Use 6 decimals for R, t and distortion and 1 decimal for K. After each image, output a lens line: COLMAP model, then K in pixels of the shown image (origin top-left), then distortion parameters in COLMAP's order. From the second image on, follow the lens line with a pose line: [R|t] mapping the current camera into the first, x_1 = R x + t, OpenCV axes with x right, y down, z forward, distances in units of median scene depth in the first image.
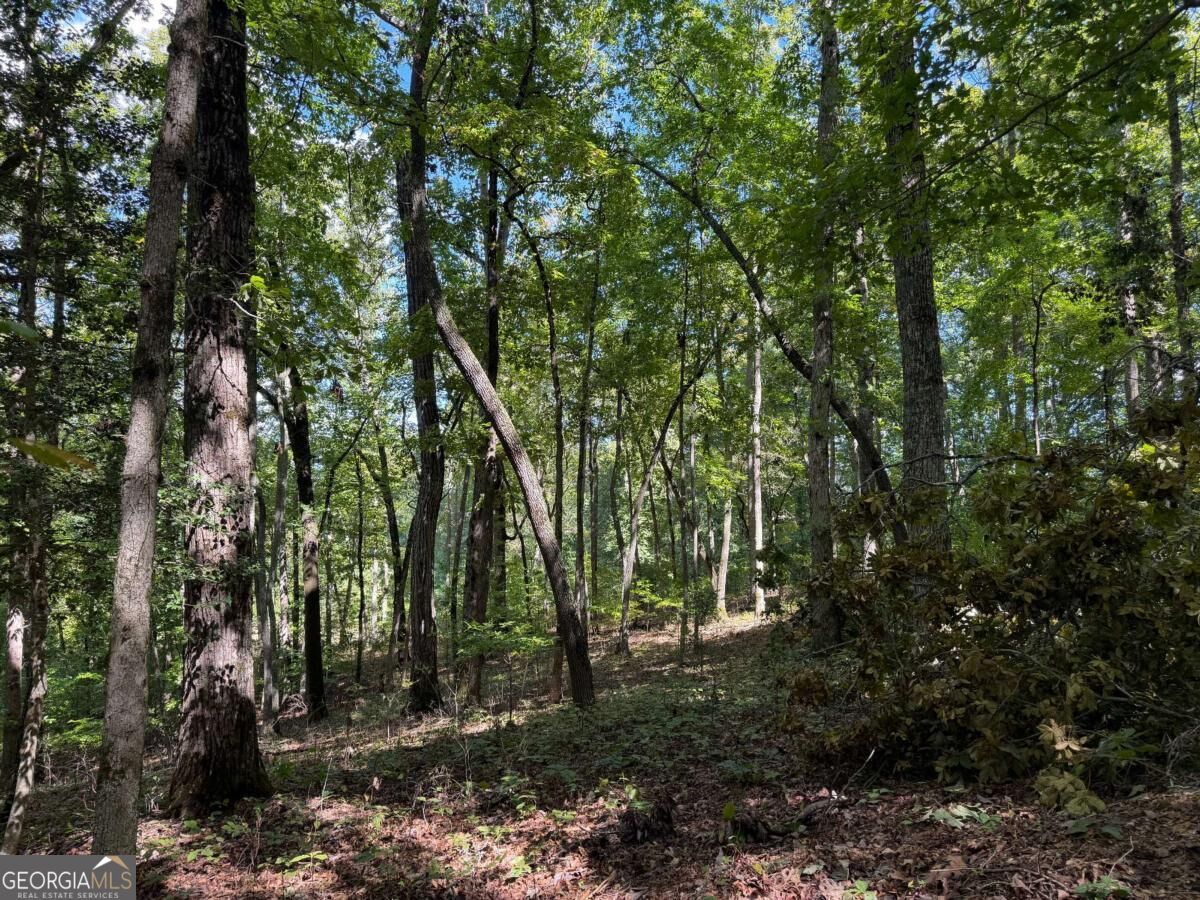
lens RADIAL K [[902.1, 0, 608.3], [0, 902.1, 442.0], [0, 0, 1]] dist [0.197058, -0.350886]
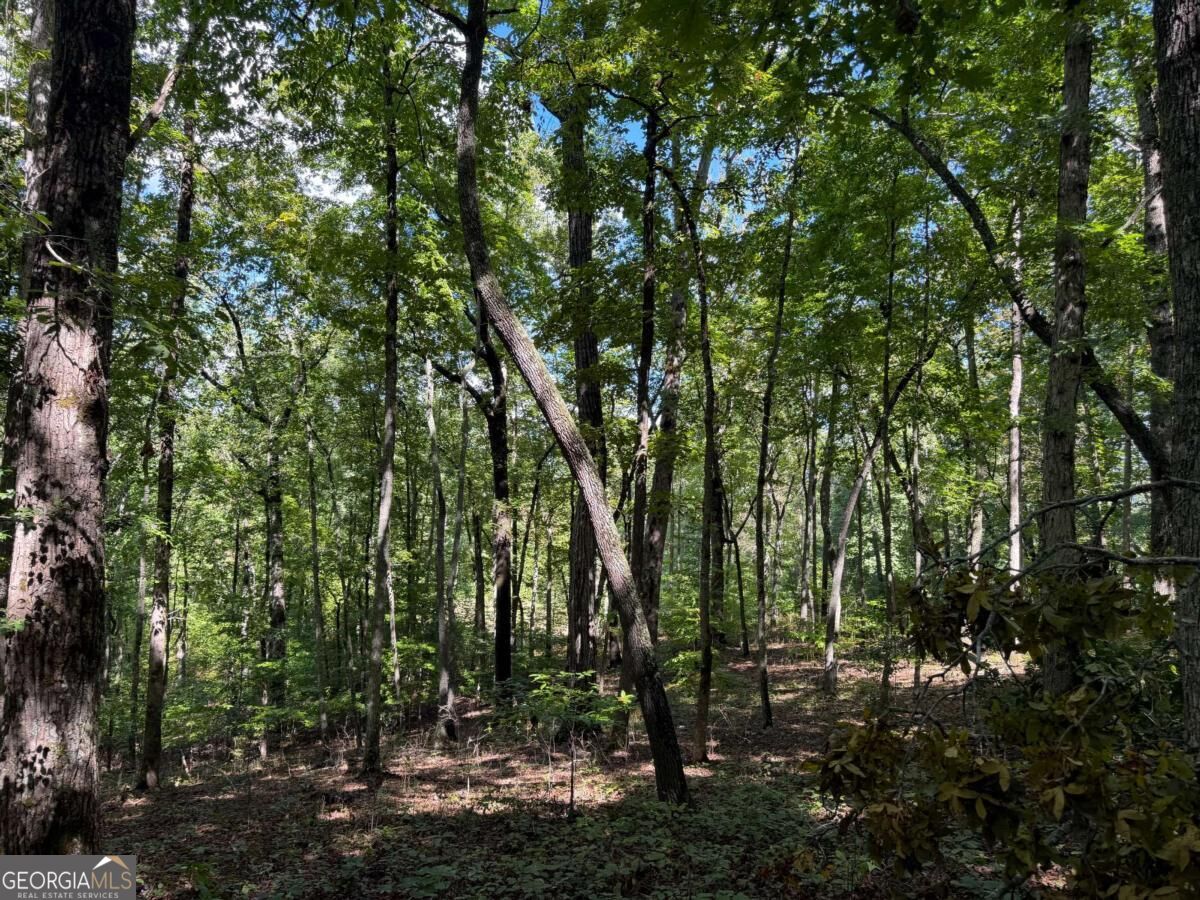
lens RADIAL K [[910.8, 0, 613.0], [0, 910.8, 460.8], [0, 0, 1]] dist [0.112286, -0.105020]
pose [[0.959036, 0.008001, -0.283170, 0.223063], [-0.000632, 0.999659, 0.026105, -0.002683], [0.283283, -0.024856, 0.958714, 0.424027]]
